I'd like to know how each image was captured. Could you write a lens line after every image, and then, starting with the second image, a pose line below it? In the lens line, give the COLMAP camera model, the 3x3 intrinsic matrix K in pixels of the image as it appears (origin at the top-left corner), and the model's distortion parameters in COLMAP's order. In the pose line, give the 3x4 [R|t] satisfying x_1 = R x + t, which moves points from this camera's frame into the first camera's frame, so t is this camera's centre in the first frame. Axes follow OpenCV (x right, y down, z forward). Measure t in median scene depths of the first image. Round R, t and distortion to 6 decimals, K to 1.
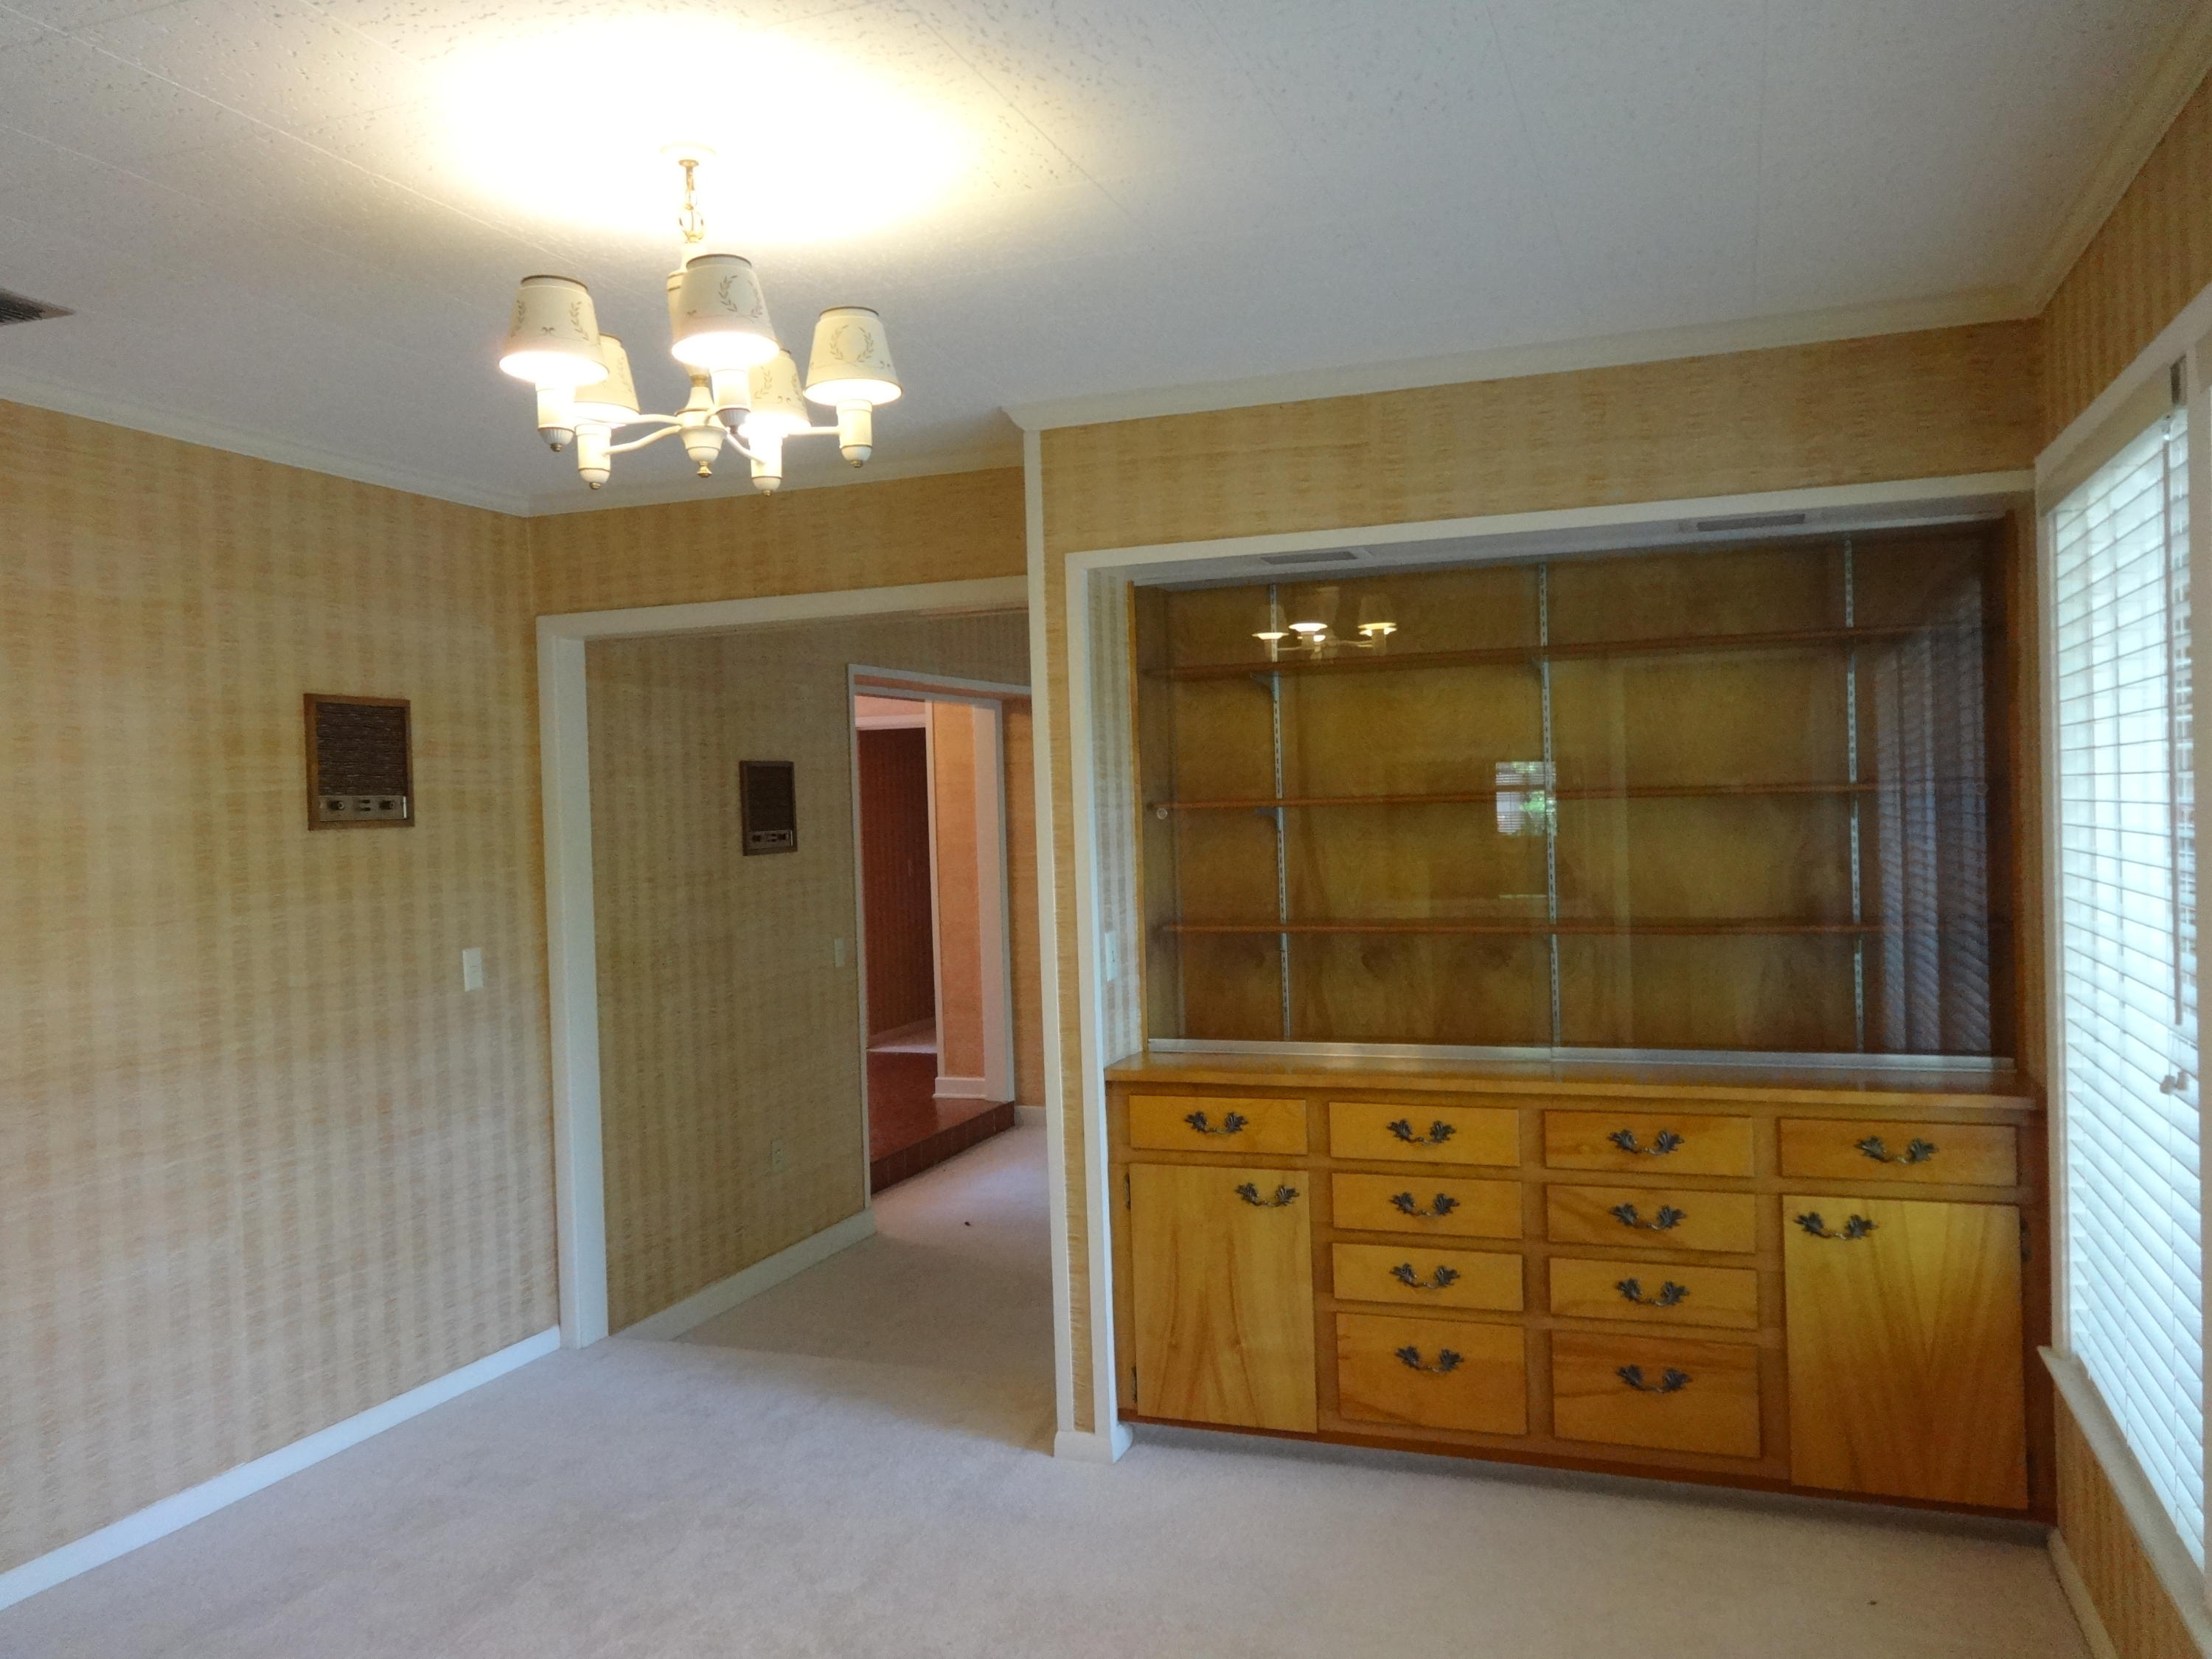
lens RADIAL K [[1622.2, 0, 1108.9], [0, 1622.2, 835.9], [0, 0, 1]] dist [-0.003762, 0.007722]
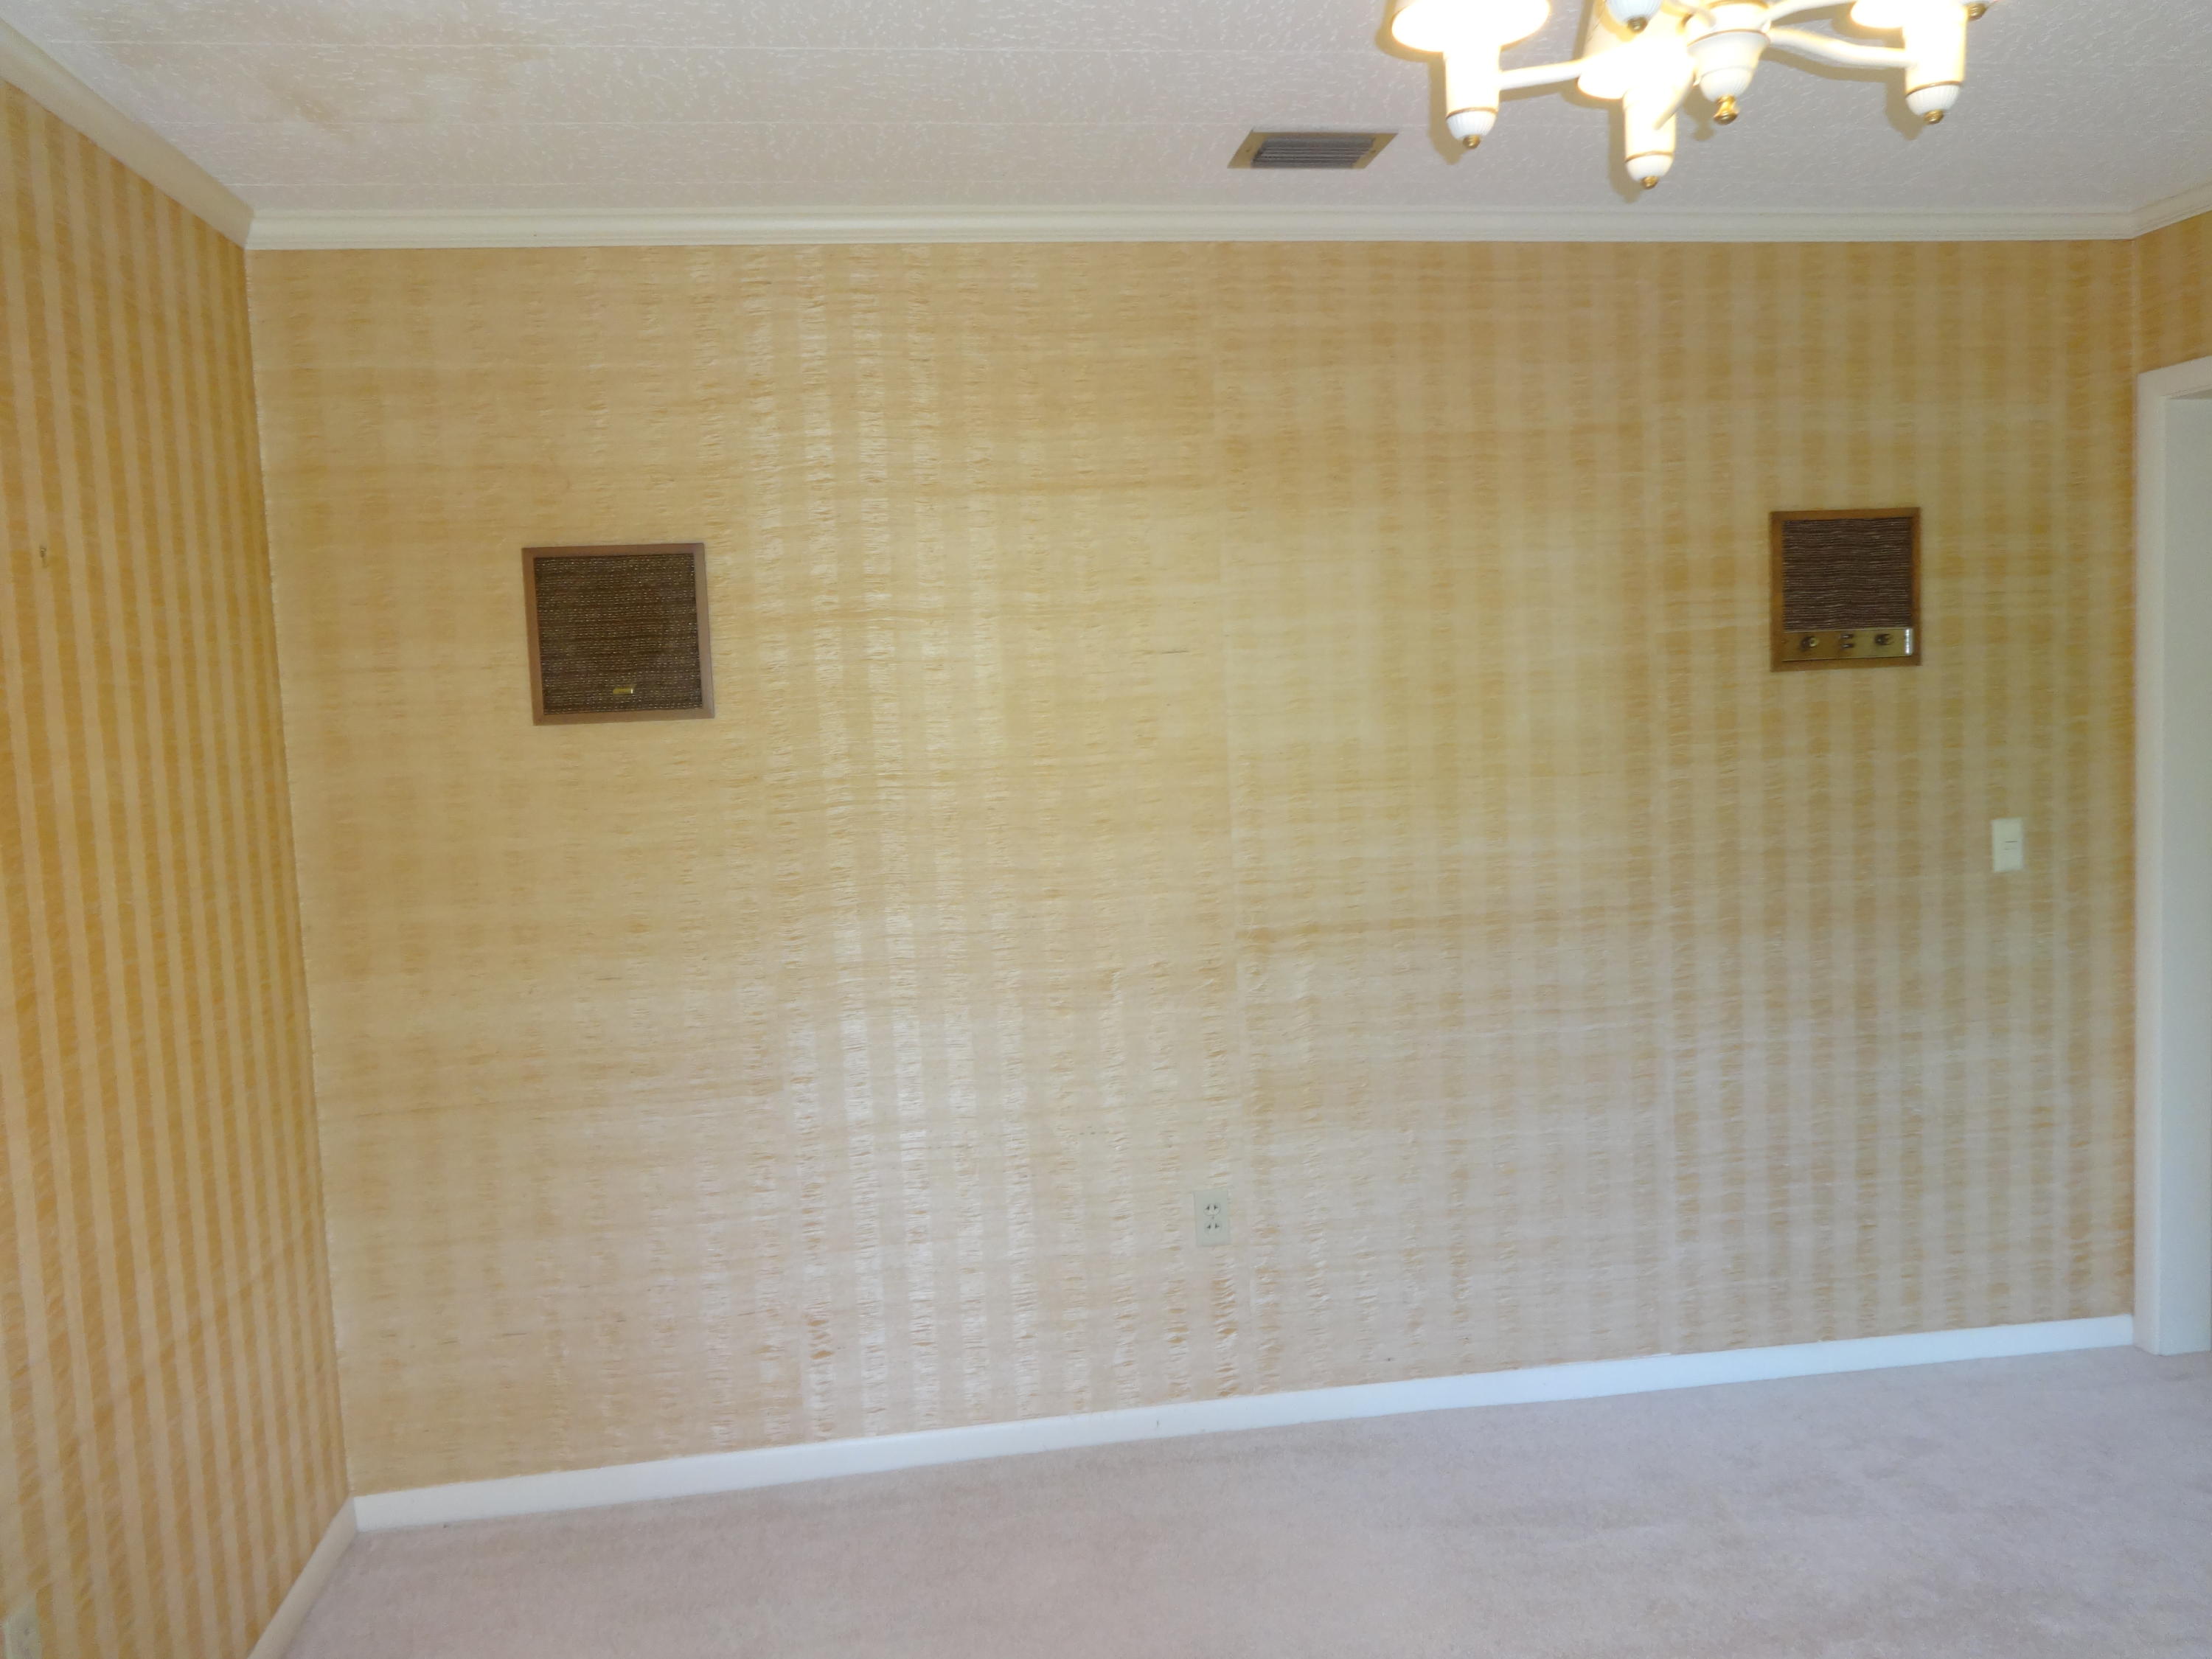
lens RADIAL K [[1622.2, 0, 1103.9], [0, 1622.2, 837.9], [0, 0, 1]] dist [-0.003762, 0.007722]
pose [[0.479794, 0.079847, -0.873740, 0.096910], [0.011707, 0.995179, 0.097374, -0.003743], [0.877303, -0.056948, 0.476546, 0.268609]]
